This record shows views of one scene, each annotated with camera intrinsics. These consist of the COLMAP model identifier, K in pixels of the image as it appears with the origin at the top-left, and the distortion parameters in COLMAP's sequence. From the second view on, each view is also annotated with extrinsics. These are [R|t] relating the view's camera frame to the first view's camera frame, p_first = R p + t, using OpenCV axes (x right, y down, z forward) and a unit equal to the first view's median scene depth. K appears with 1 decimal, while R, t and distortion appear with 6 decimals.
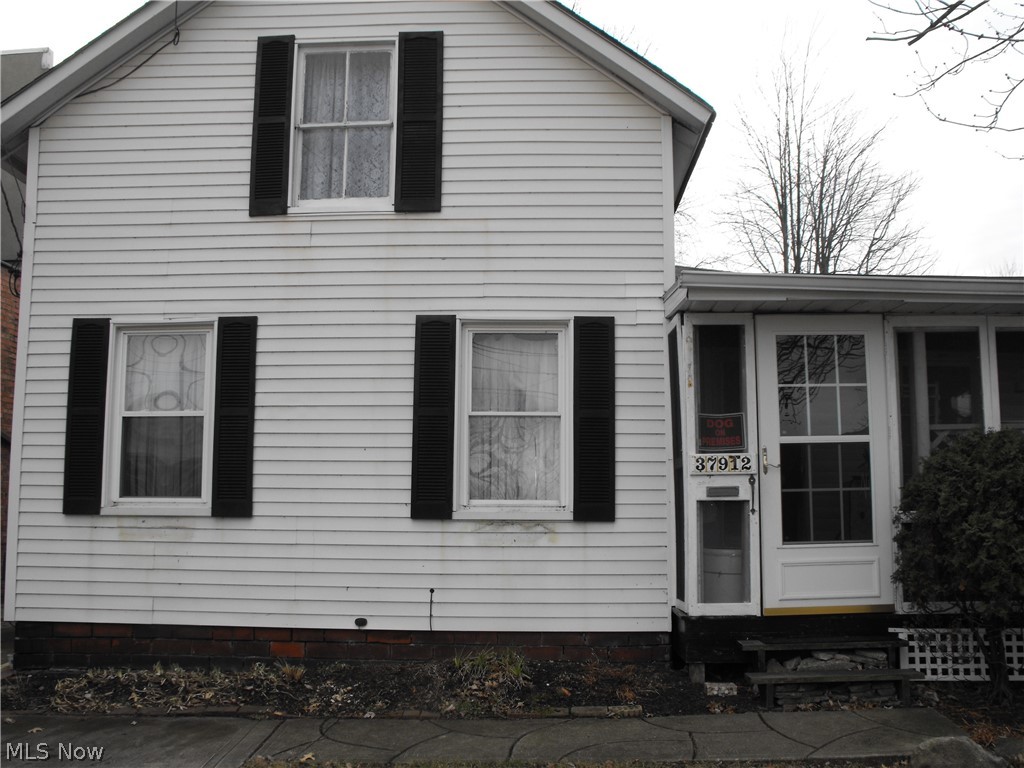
lens RADIAL K [[1009.5, 0, 512.0], [0, 1009.5, 384.0], [0, 0, 1]] dist [-0.220621, 0.243729]
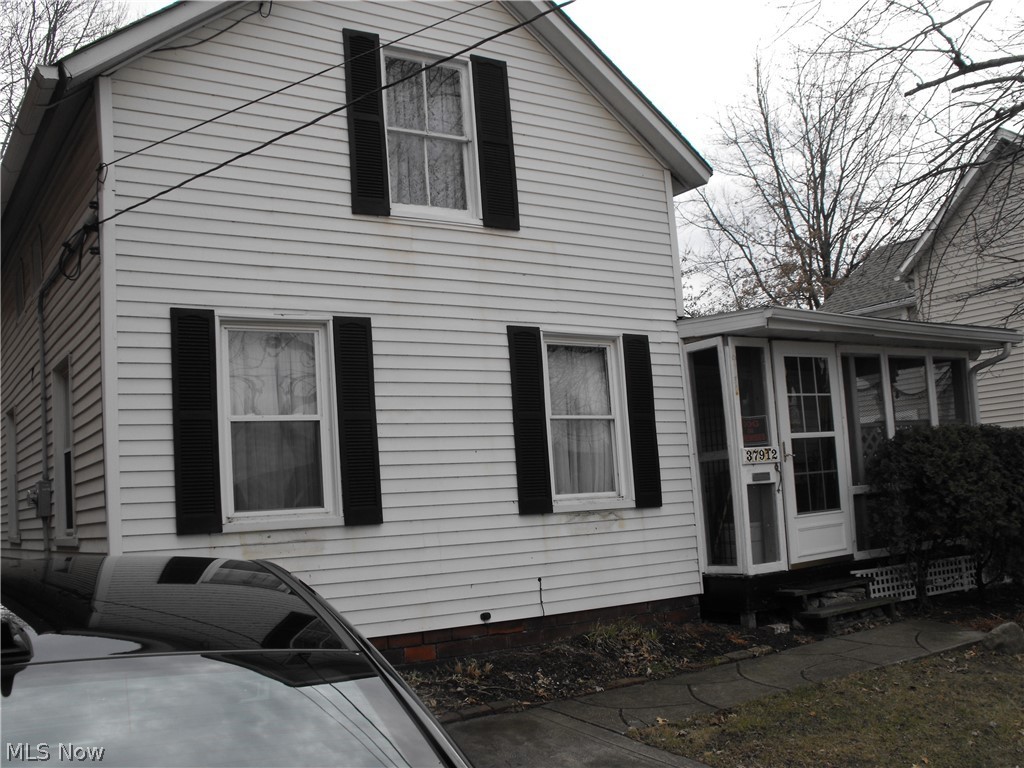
lens RADIAL K [[1009.5, 0, 512.0], [0, 1009.5, 384.0], [0, 0, 1]] dist [-0.220621, 0.243729]
pose [[0.822929, 0.017122, 0.567886, -0.710365], [-0.010914, 0.999838, -0.014329, 0.009549], [-0.568039, 0.005594, 0.822982, 0.114874]]
